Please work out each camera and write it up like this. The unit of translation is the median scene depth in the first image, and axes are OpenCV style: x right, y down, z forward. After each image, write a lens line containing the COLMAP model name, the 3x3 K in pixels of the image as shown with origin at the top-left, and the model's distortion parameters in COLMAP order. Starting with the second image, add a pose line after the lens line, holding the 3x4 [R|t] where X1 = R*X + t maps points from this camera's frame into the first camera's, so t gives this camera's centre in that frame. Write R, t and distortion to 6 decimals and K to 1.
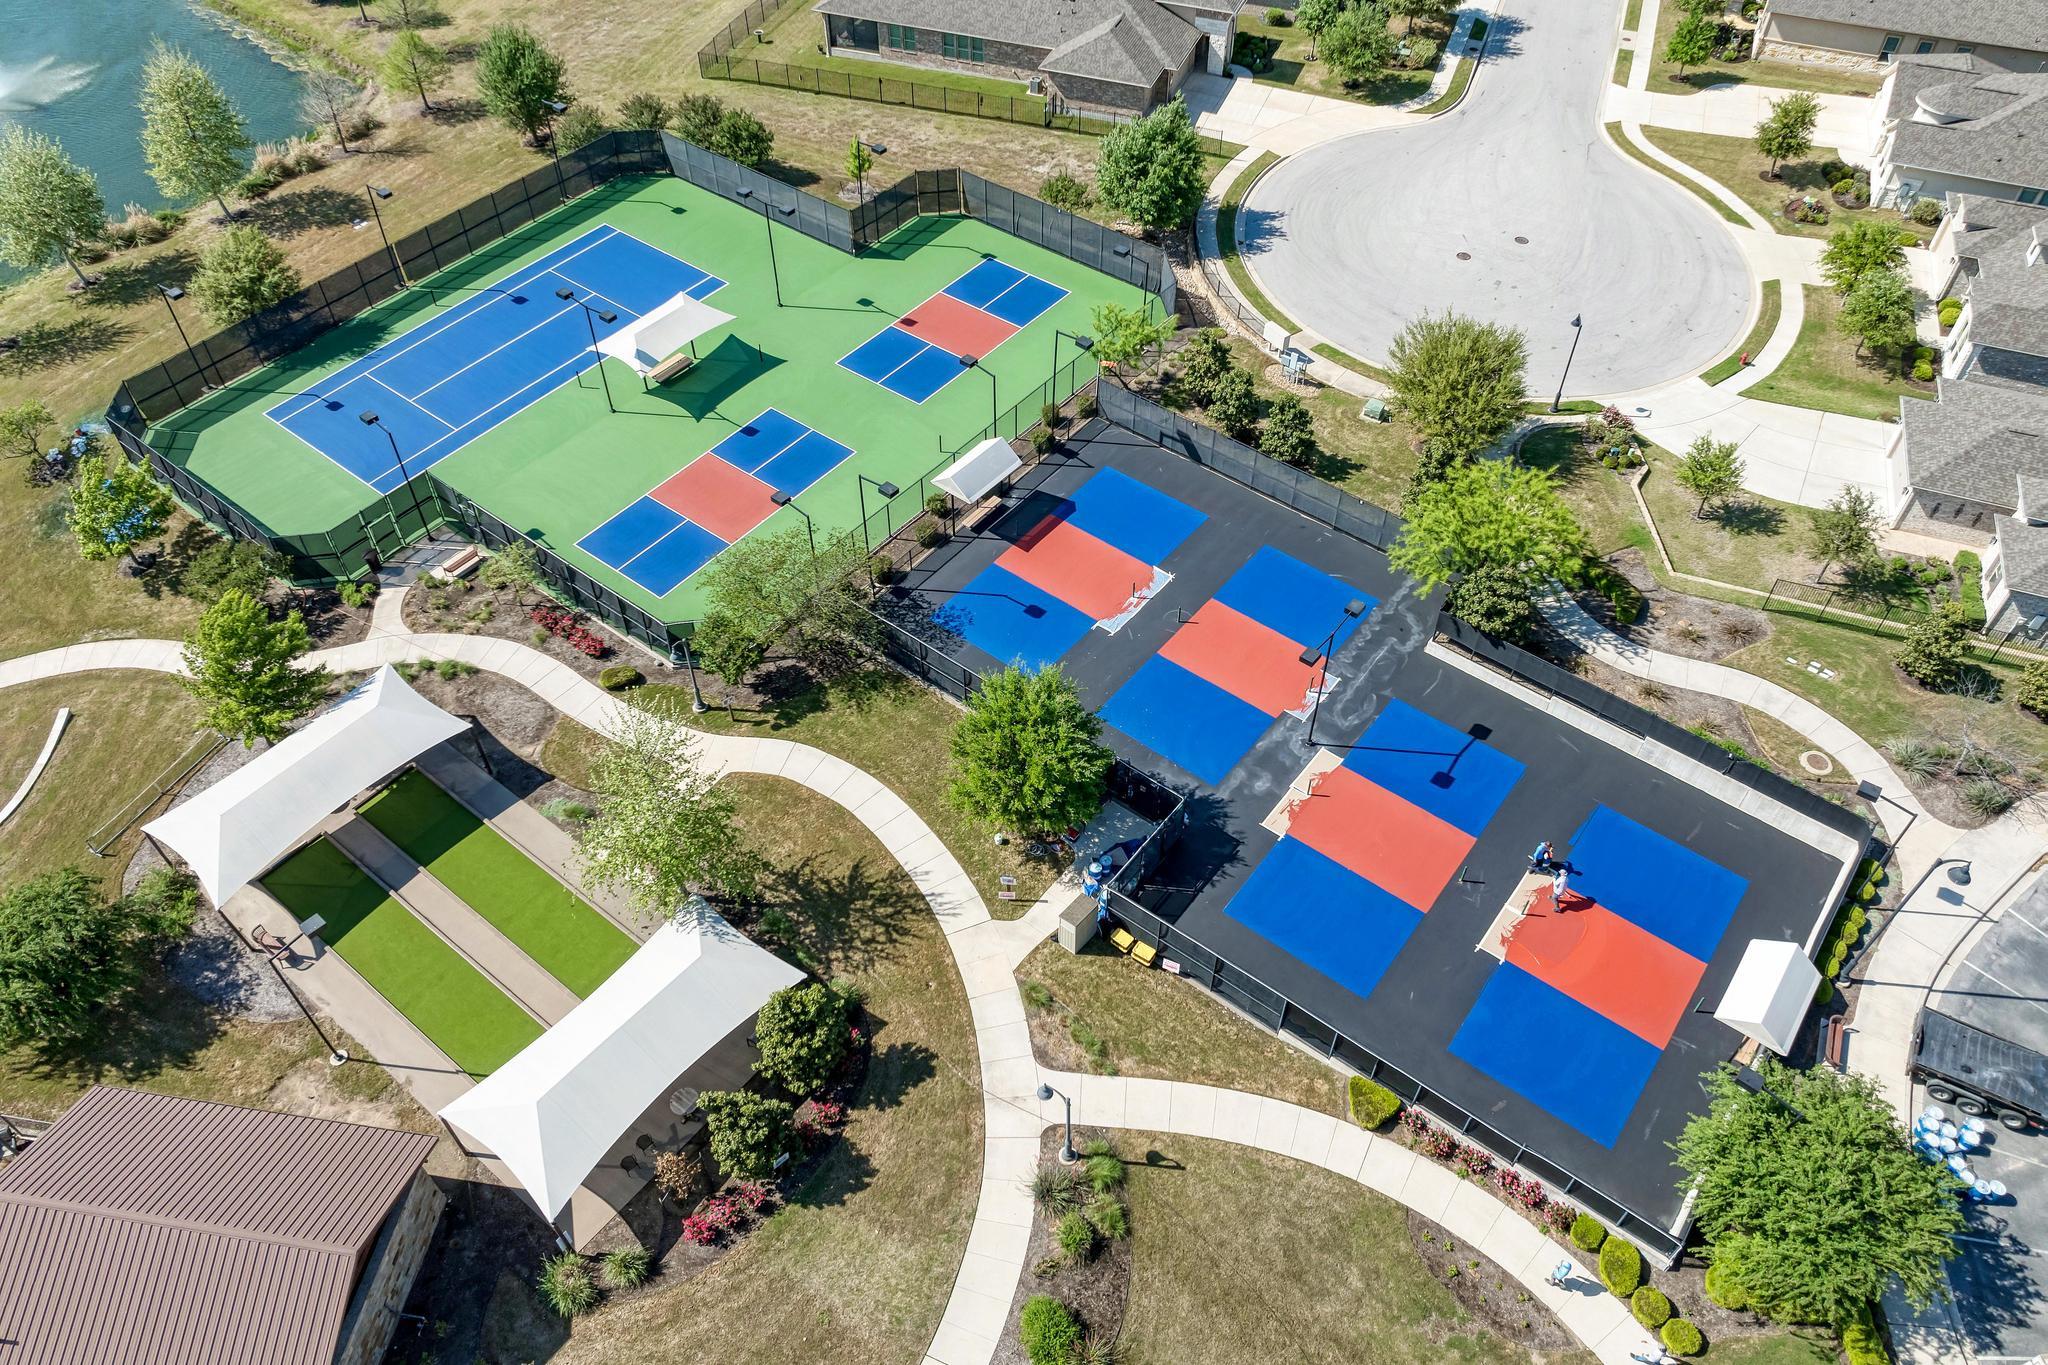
lens RADIAL K [[1469.6, 0, 1024.0], [0, 1469.6, 682.5], [0, 0, 1]] dist [-0.022884, -0.003066]
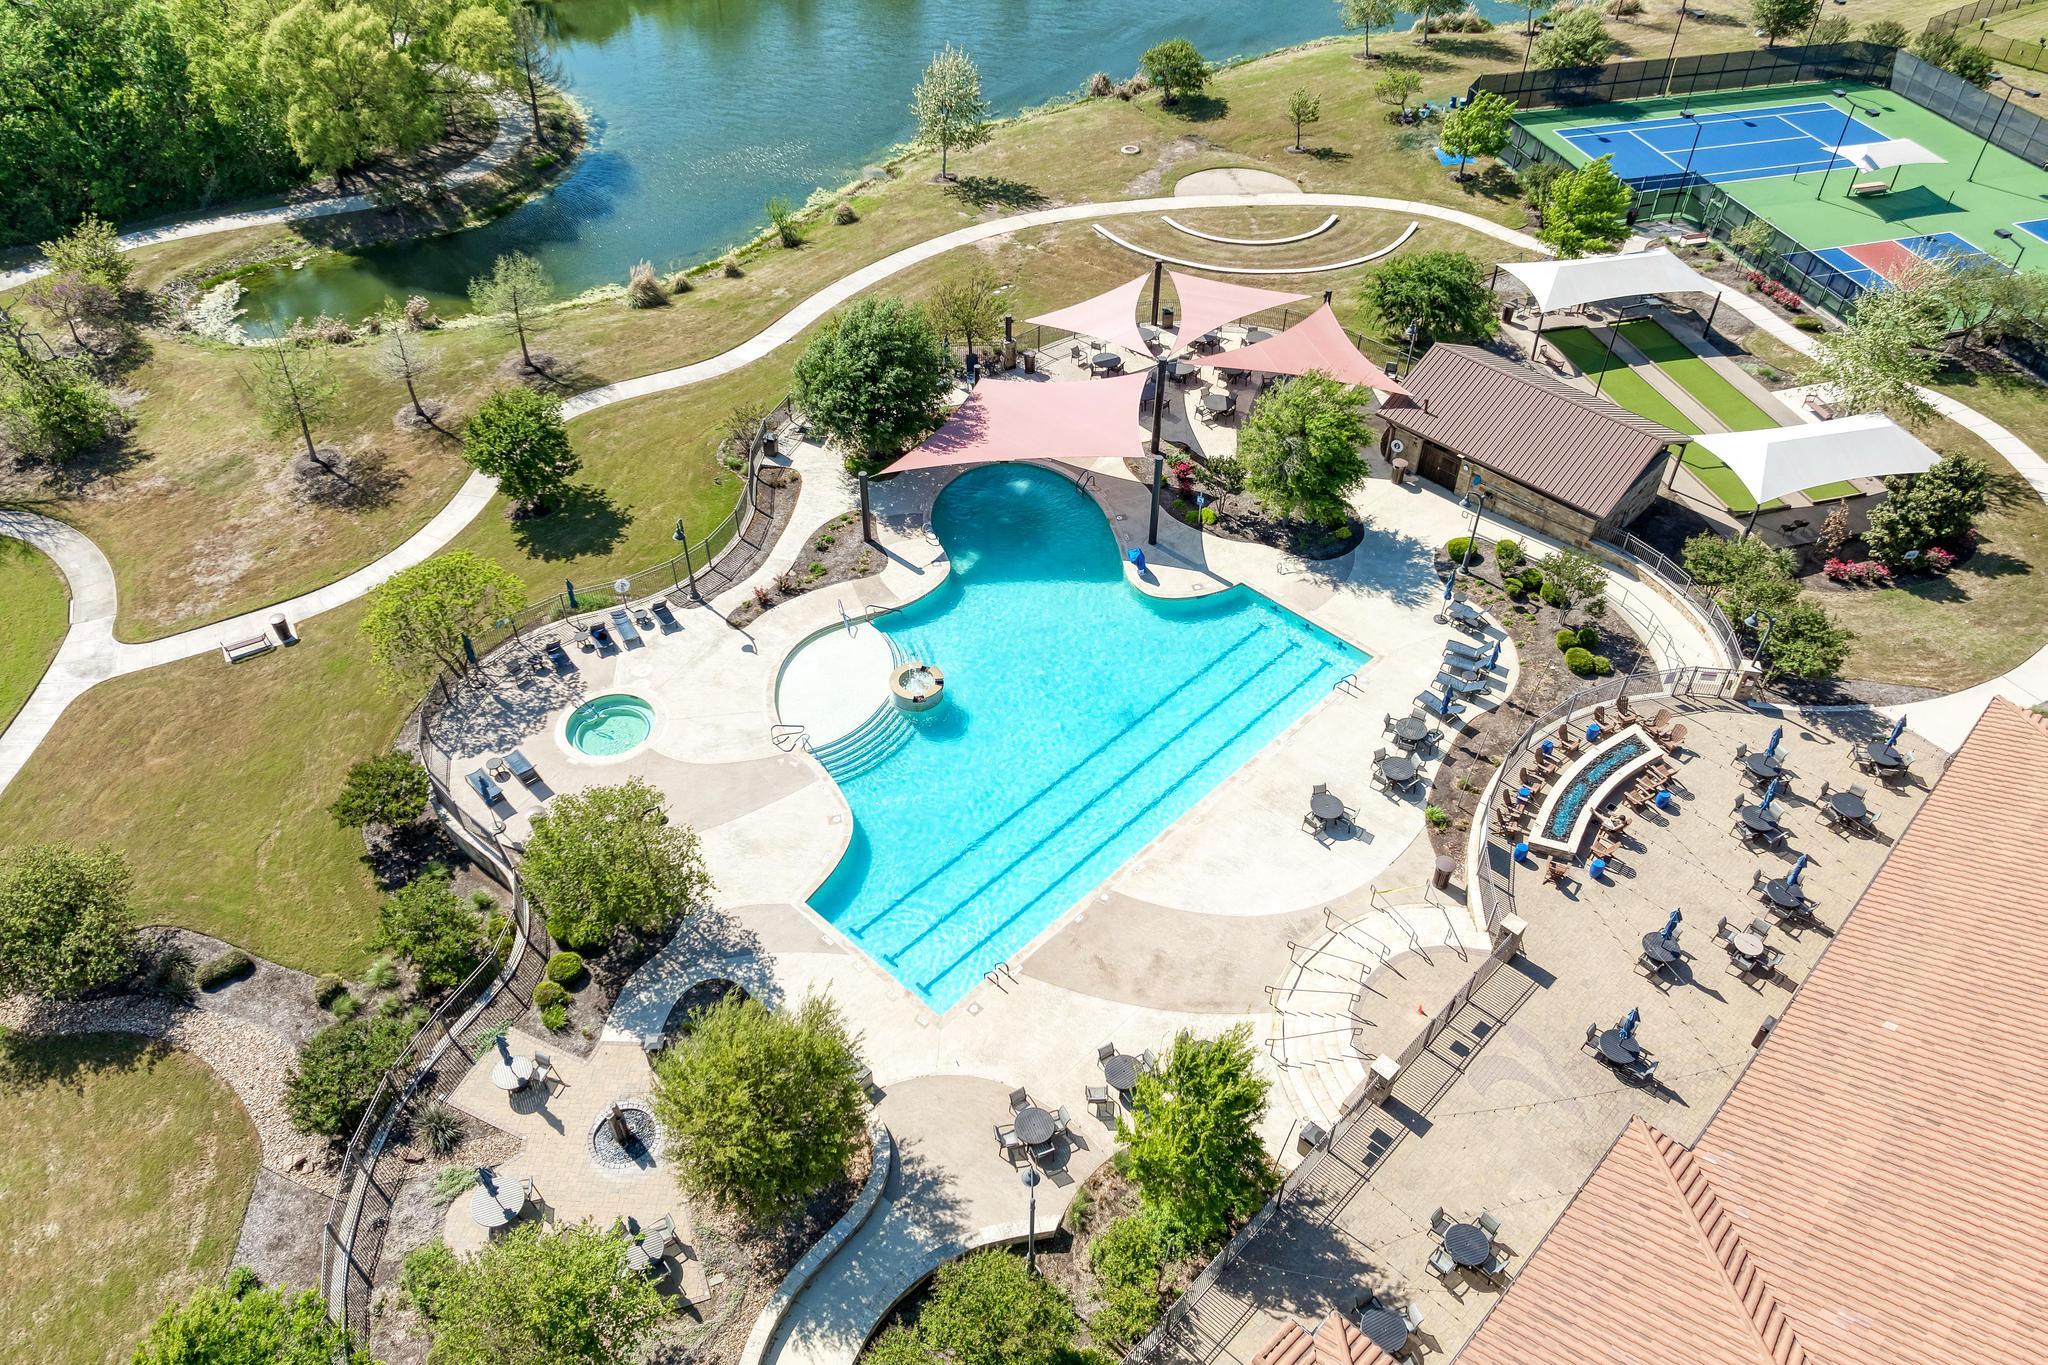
lens RADIAL K [[1469.6, 0, 1024.0], [0, 1469.6, 682.5], [0, 0, 1]] dist [-0.022884, -0.003066]
pose [[0.806669, 0.406179, -0.429306, -0.125969], [-0.442196, 0.896747, 0.017551, 0.487666], [0.392108, 0.175679, 0.902988, -0.350743]]
